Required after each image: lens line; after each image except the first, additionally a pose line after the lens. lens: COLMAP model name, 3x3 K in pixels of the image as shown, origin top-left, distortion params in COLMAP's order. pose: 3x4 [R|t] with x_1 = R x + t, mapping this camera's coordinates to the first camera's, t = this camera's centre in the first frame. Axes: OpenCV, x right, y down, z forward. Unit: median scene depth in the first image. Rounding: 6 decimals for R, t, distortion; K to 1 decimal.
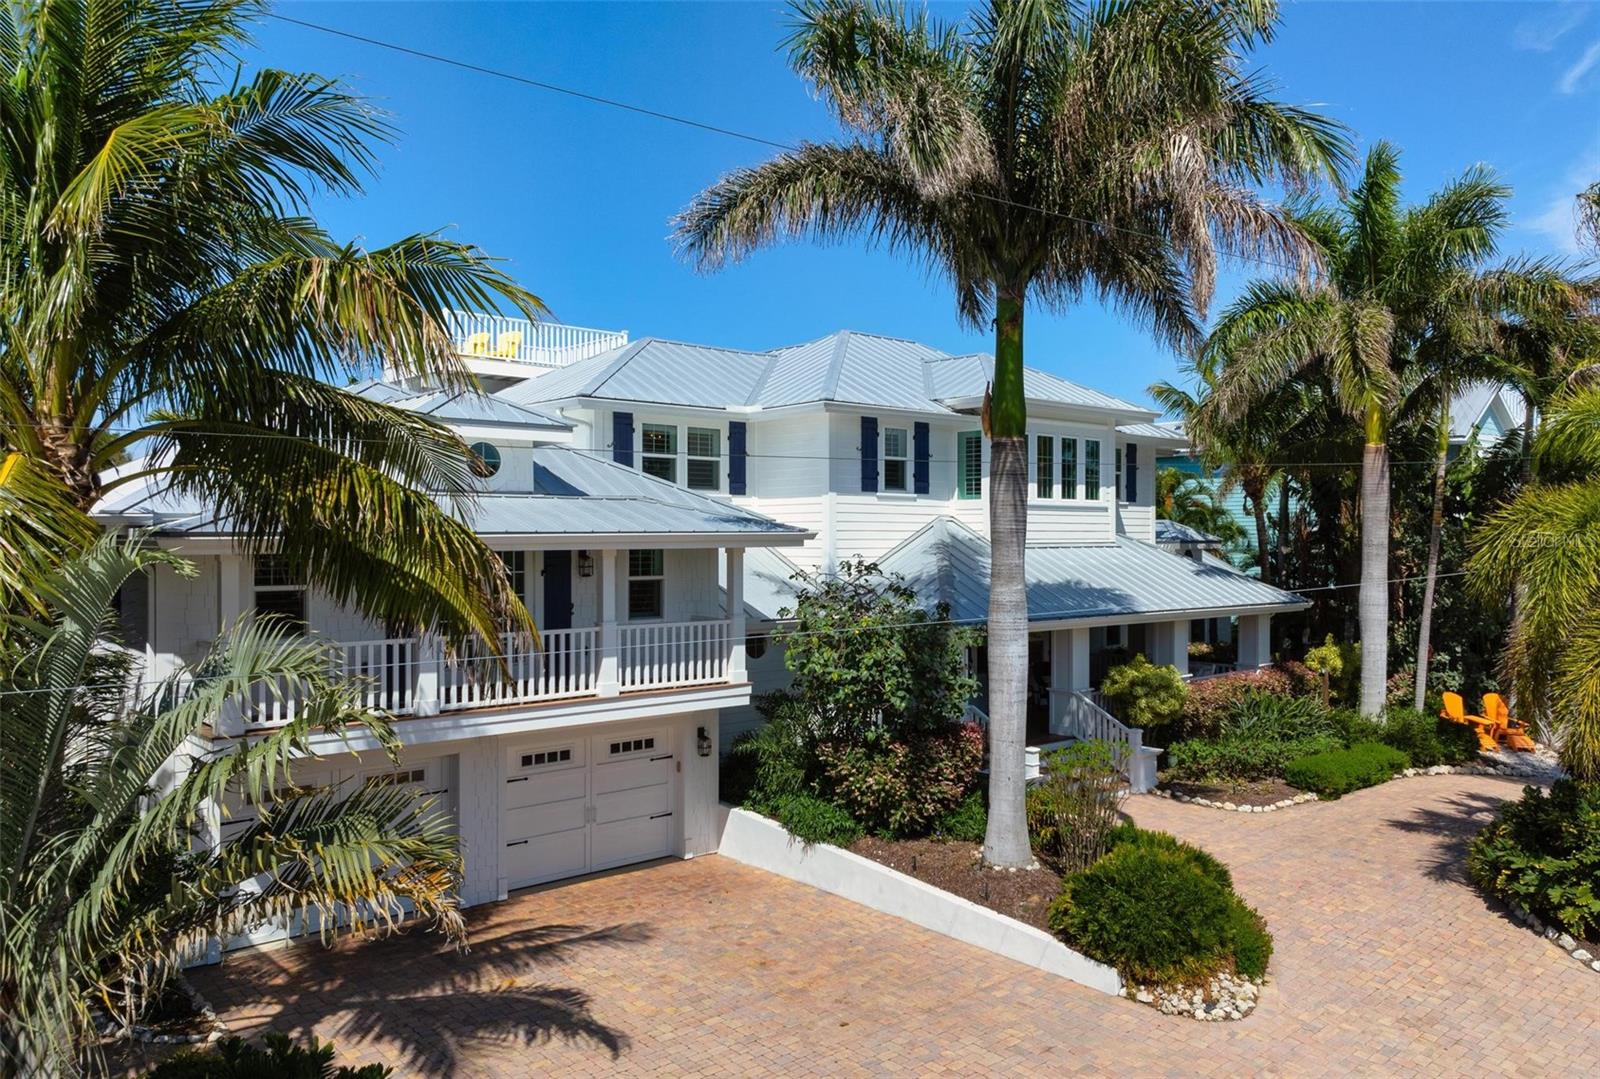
lens RADIAL K [[1183.5, 0, 836.6], [0, 1183.5, 545.3], [0, 0, 1]] dist [-0.003393, 0.008196]
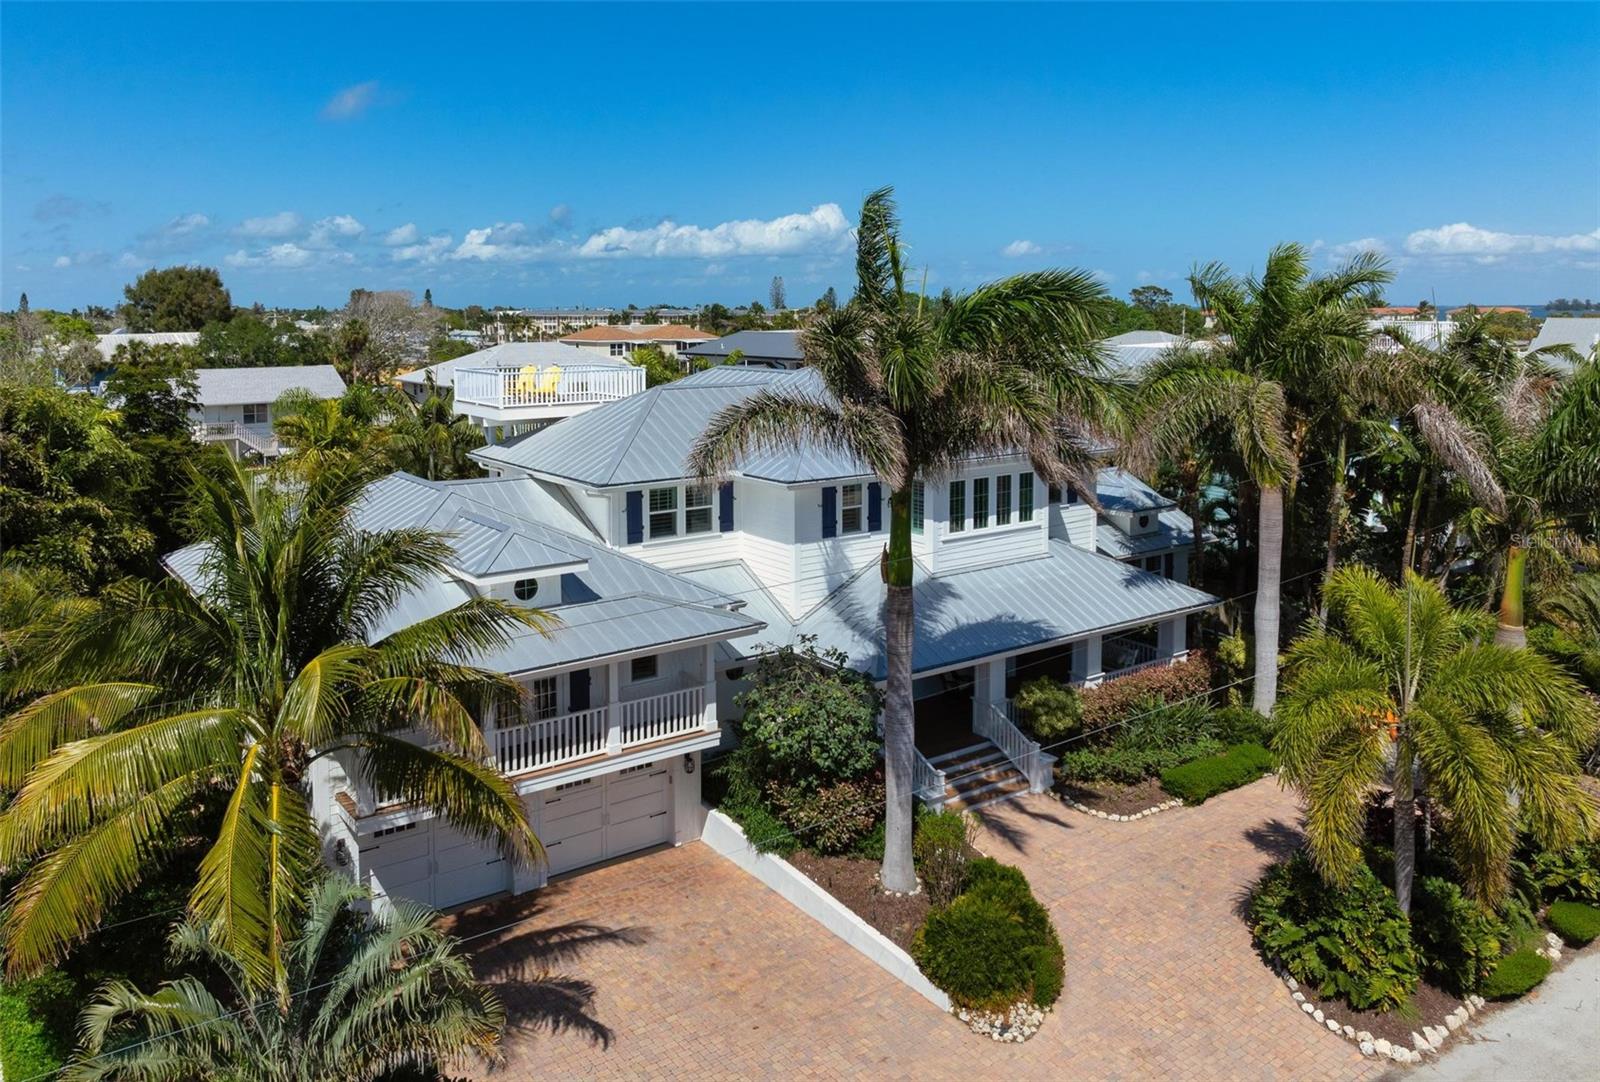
lens RADIAL K [[1204.1, 0, 745.0], [0, 1204.1, 412.5], [0, 0, 1]] dist [0.003251, -0.008561]
pose [[0.991731, 0.007624, -0.128110, 0.139477], [0.002892, 0.996653, 0.081701, -0.385879], [0.128304, -0.081396, 0.988389, -0.356352]]
